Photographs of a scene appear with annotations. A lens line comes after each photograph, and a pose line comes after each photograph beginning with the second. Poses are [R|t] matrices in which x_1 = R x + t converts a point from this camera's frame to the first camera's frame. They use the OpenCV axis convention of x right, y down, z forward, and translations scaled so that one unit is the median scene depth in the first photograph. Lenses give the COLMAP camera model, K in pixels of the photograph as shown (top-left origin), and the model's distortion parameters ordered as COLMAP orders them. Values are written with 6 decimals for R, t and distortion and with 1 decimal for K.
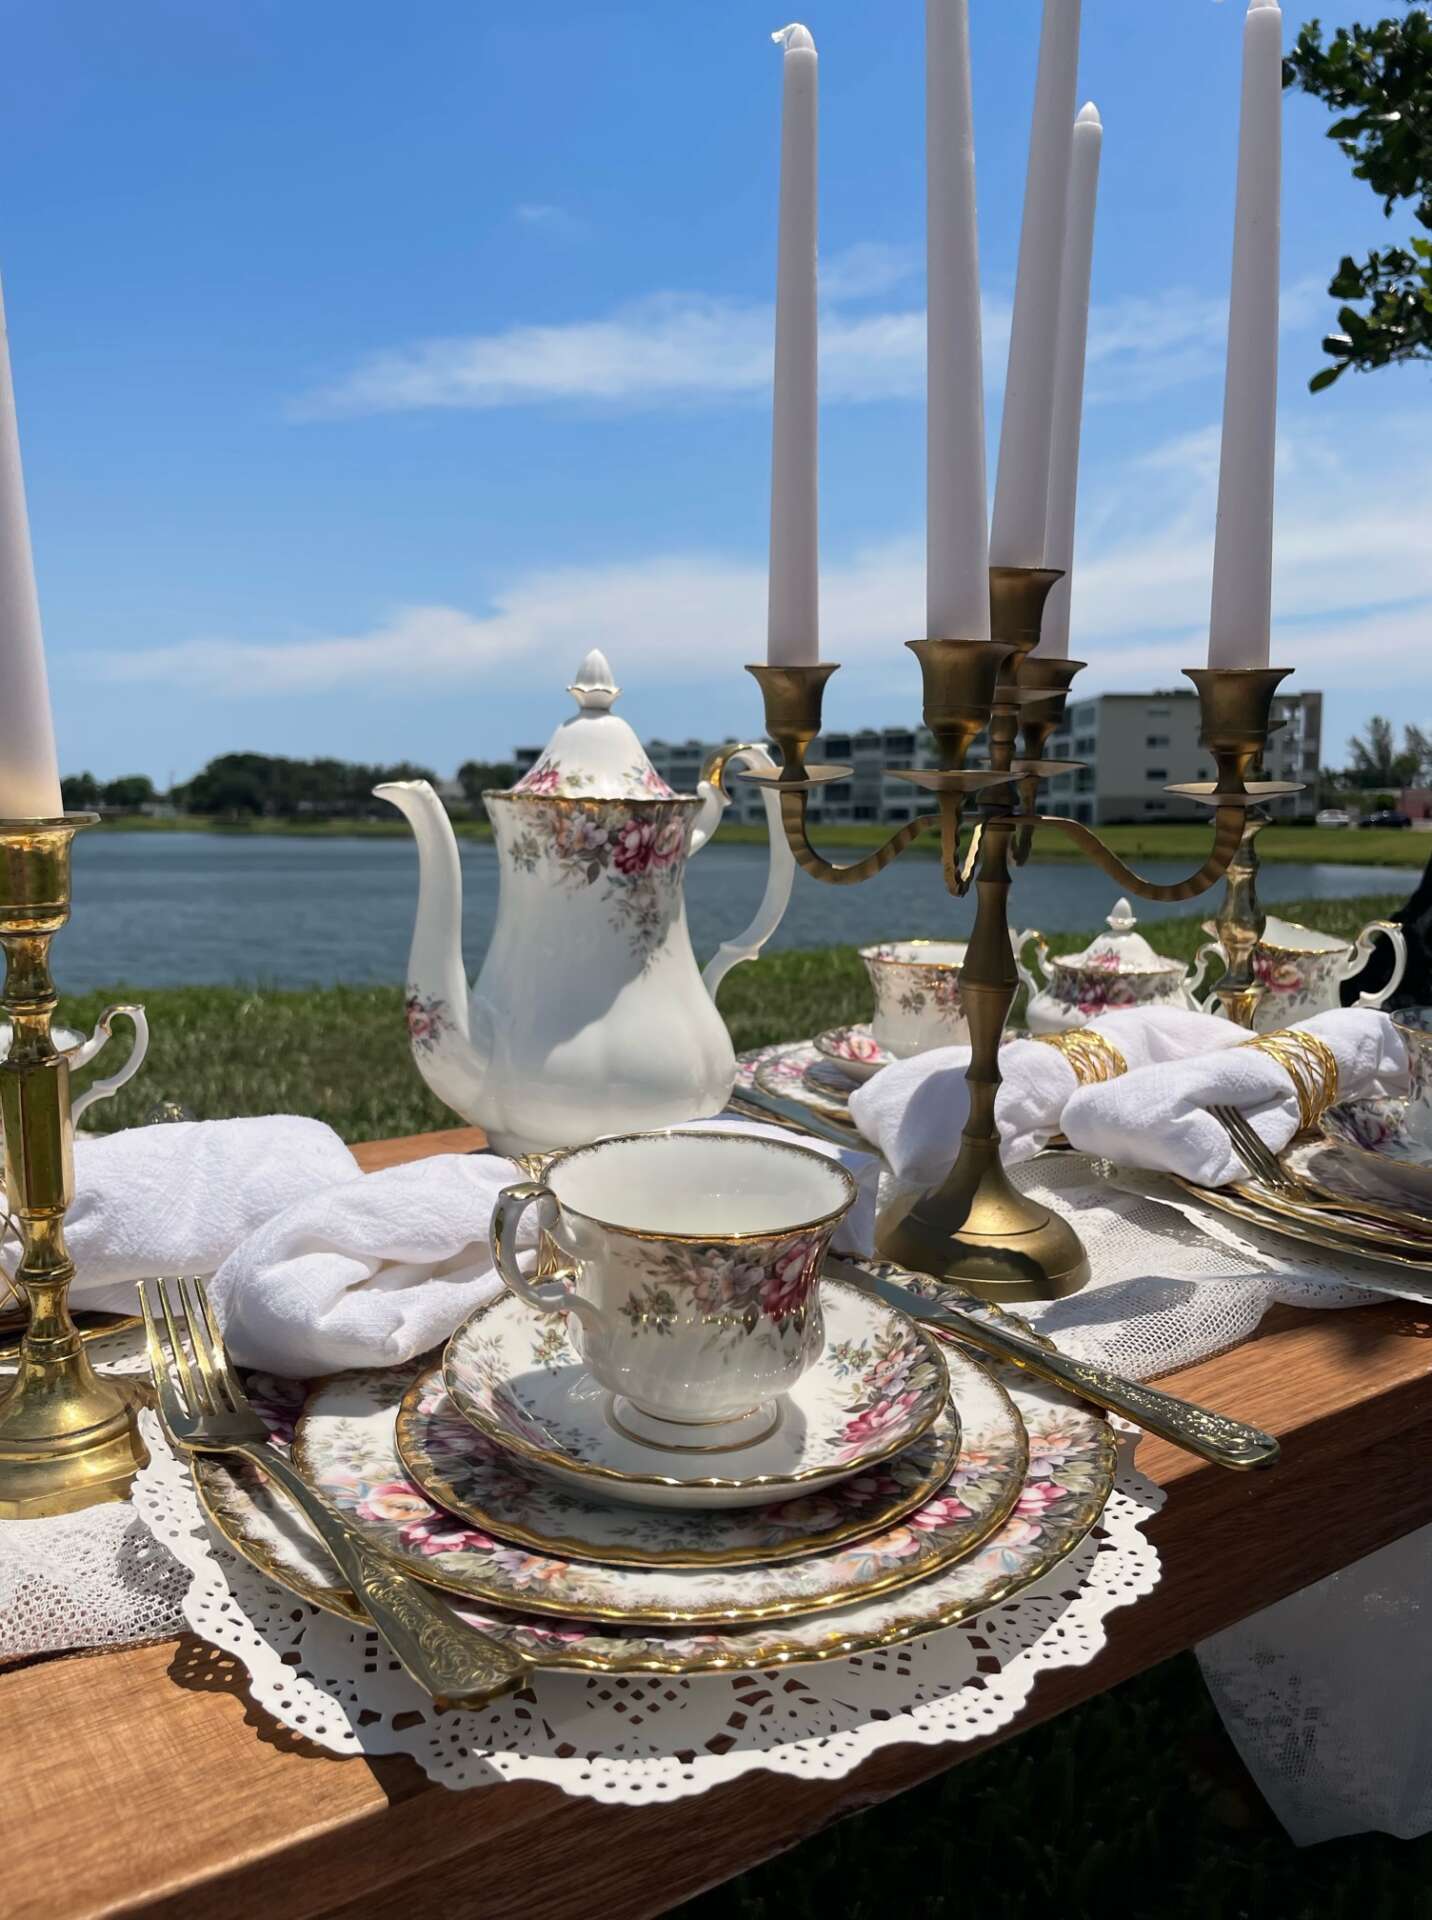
lens RADIAL K [[1470.7, 0, 705.0], [0, 1470.7, 911.1], [0, 0, 1]] dist [0.082176, -0.132698]
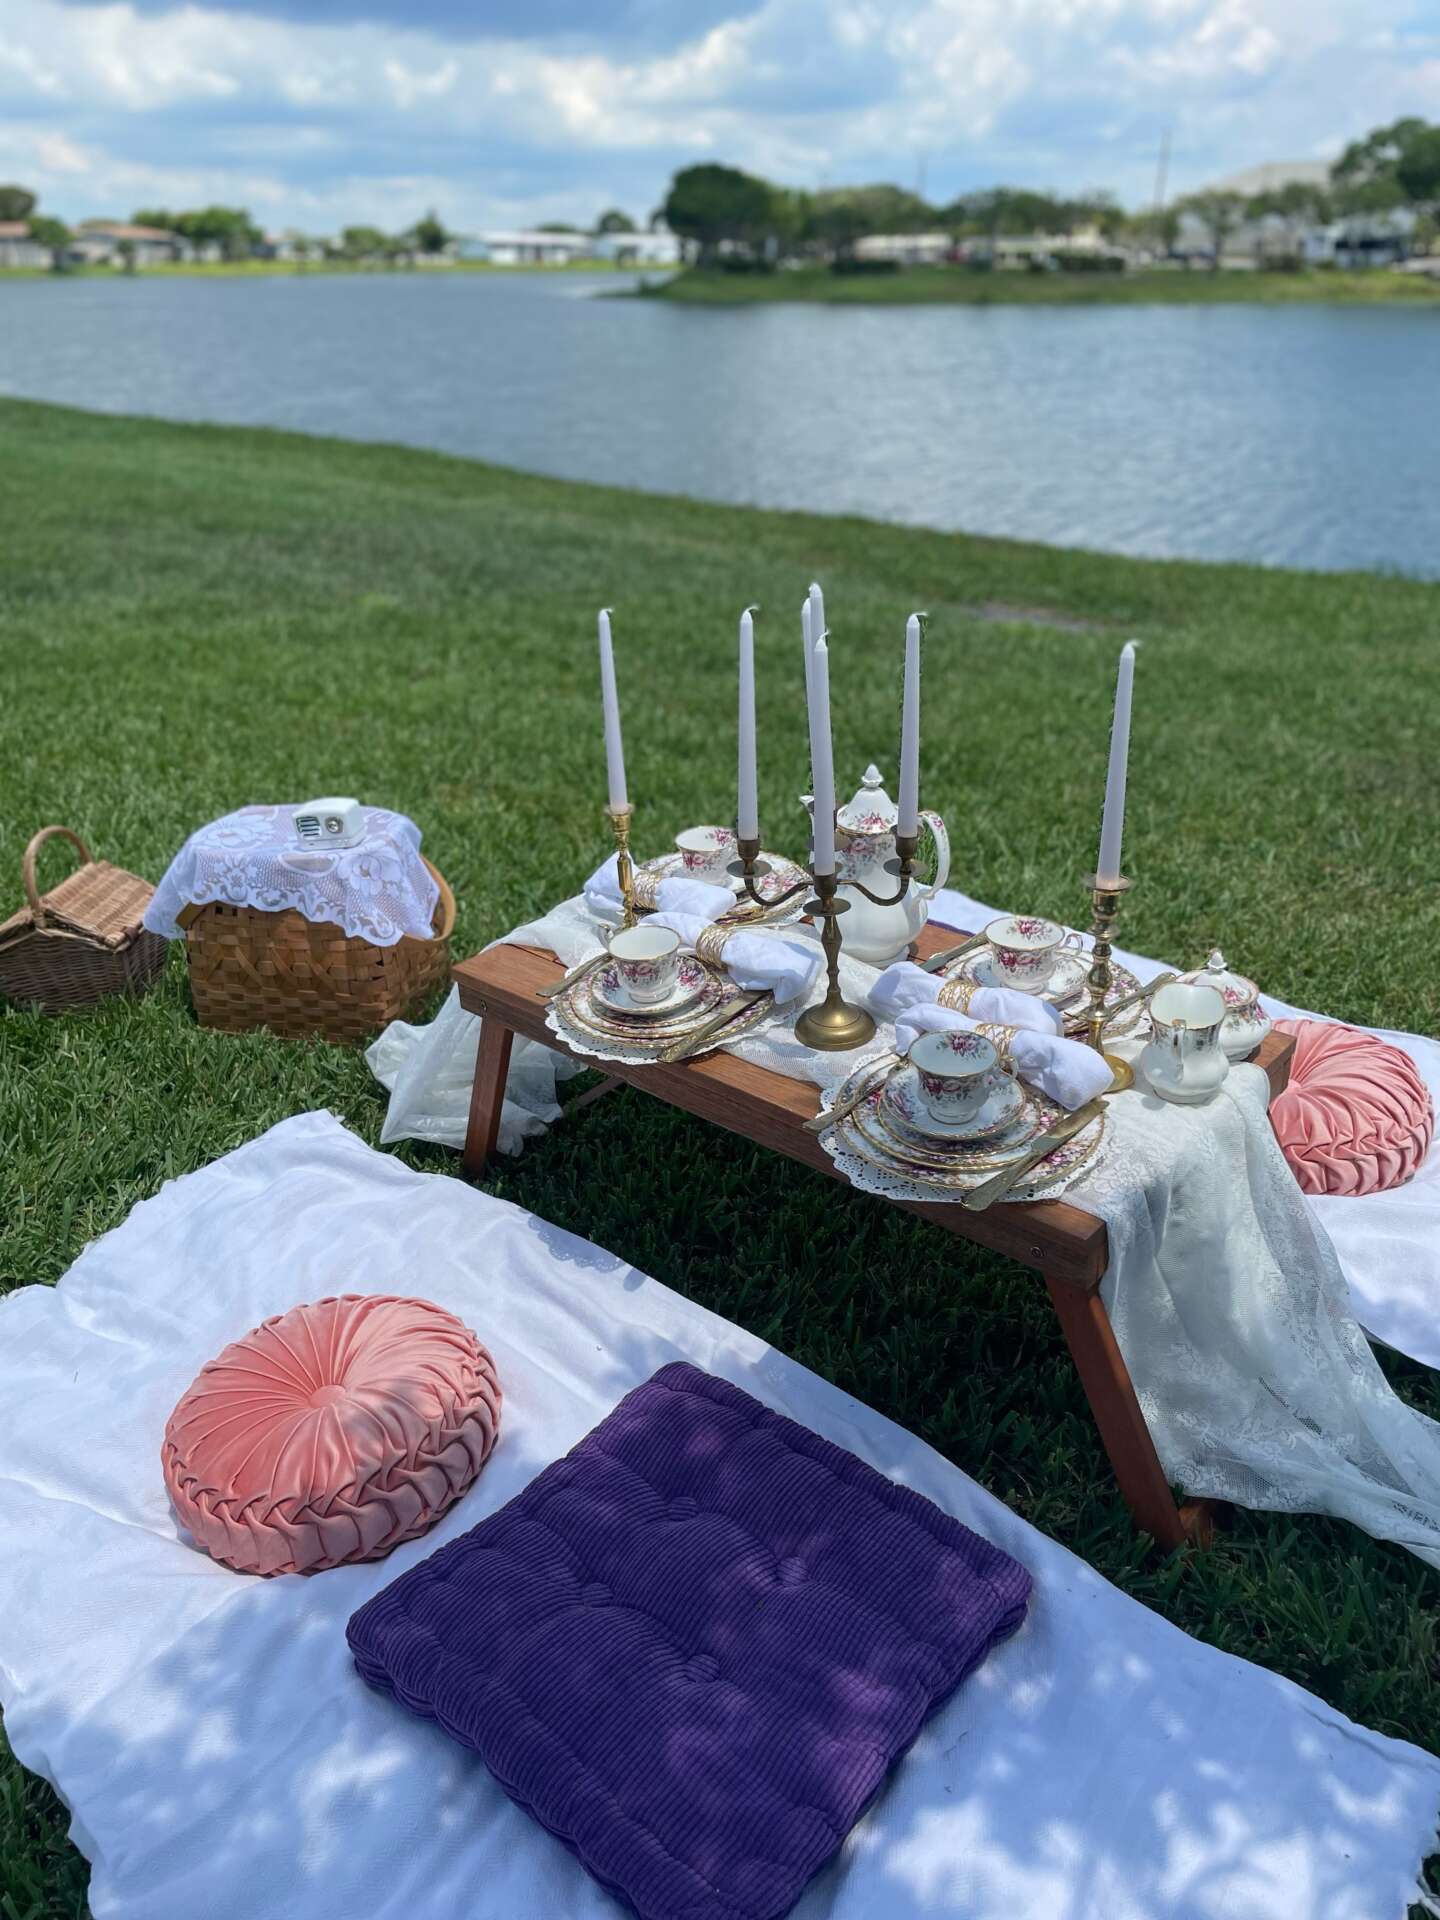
lens RADIAL K [[1470.7, 0, 709.0], [0, 1470.7, 911.1], [0, 0, 1]] dist [0.082176, -0.132698]
pose [[0.230579, 0.382853, -0.894571, 3.776003], [-0.054548, 0.922984, 0.380953, -1.514474], [0.971524, -0.039043, 0.233704, 0.212932]]
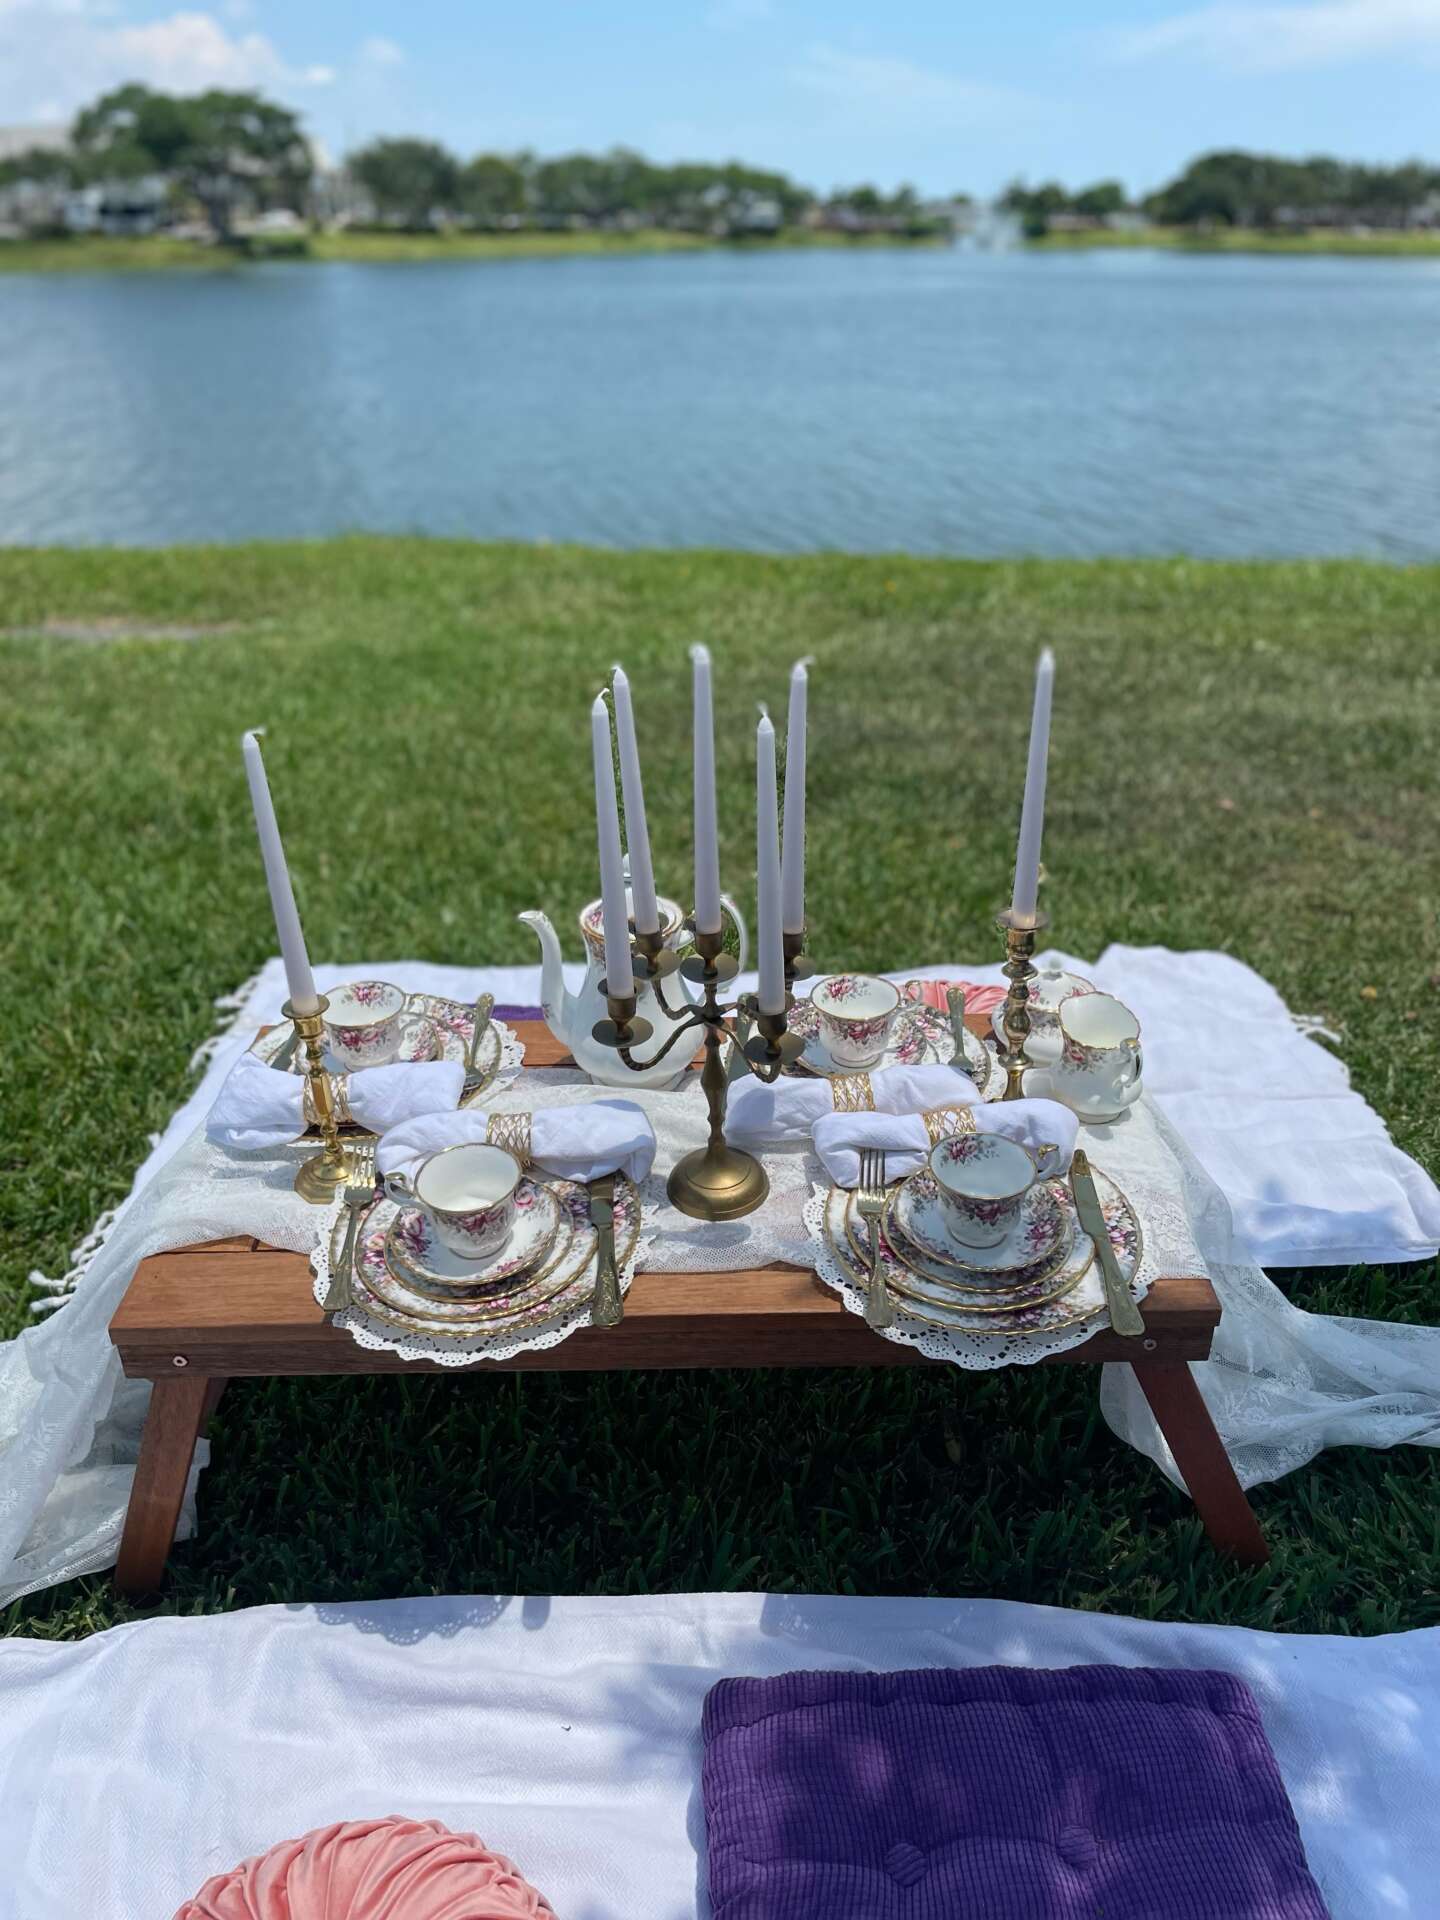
lens RADIAL K [[1470.7, 0, 709.0], [0, 1470.7, 911.1], [0, 0, 1]] dist [0.082176, -0.132698]
pose [[0.823300, 0.231362, -0.518313, 1.832509], [-0.029139, 0.929180, 0.368478, -1.437775], [0.566858, -0.288265, 0.771735, -0.871293]]
